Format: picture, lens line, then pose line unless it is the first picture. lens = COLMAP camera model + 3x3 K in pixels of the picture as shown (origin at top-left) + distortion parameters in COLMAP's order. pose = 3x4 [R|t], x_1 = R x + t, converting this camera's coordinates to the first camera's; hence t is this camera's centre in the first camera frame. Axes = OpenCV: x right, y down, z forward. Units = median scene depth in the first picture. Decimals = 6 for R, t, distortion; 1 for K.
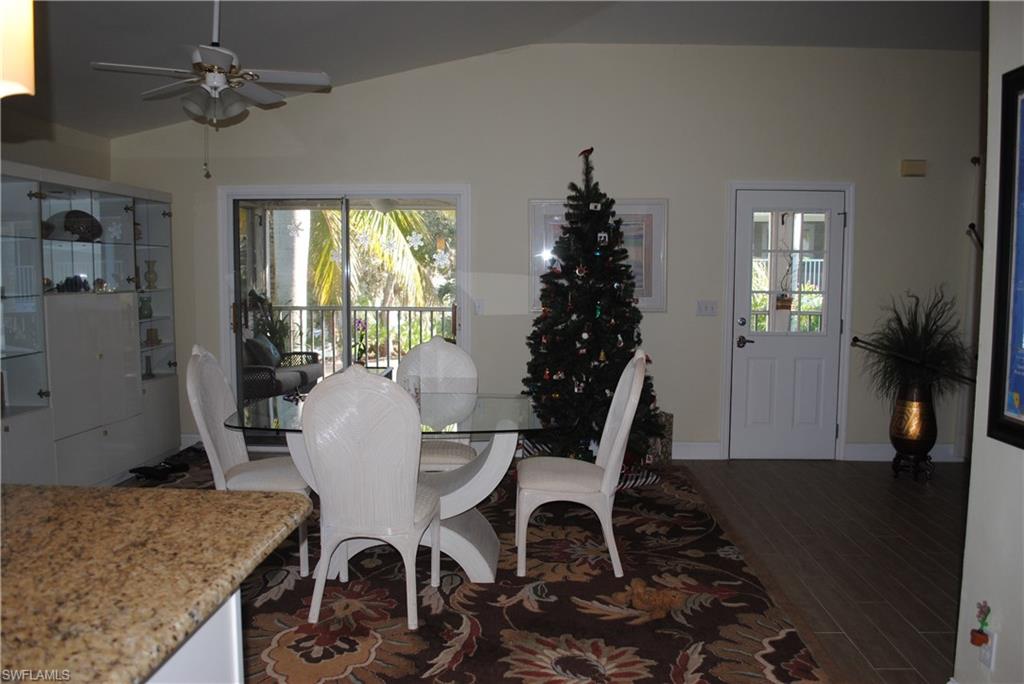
lens RADIAL K [[812.6, 0, 507.5], [0, 812.6, 337.9], [0, 0, 1]] dist [-0.074943, -0.004339]
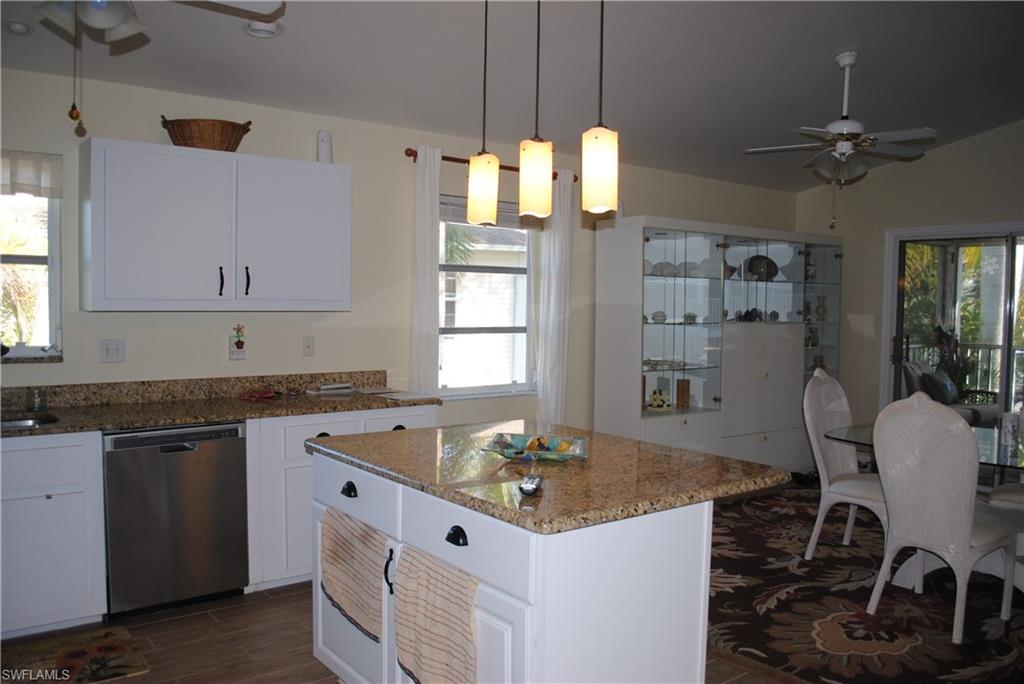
lens RADIAL K [[812.6, 0, 513.6], [0, 812.6, 339.7], [0, 0, 1]] dist [-0.074943, -0.004339]
pose [[0.647699, 0.045731, -0.760522, 0.247044], [-0.075264, 0.997155, -0.004139, 0.005166], [0.758169, 0.059921, 0.649299, -0.137510]]
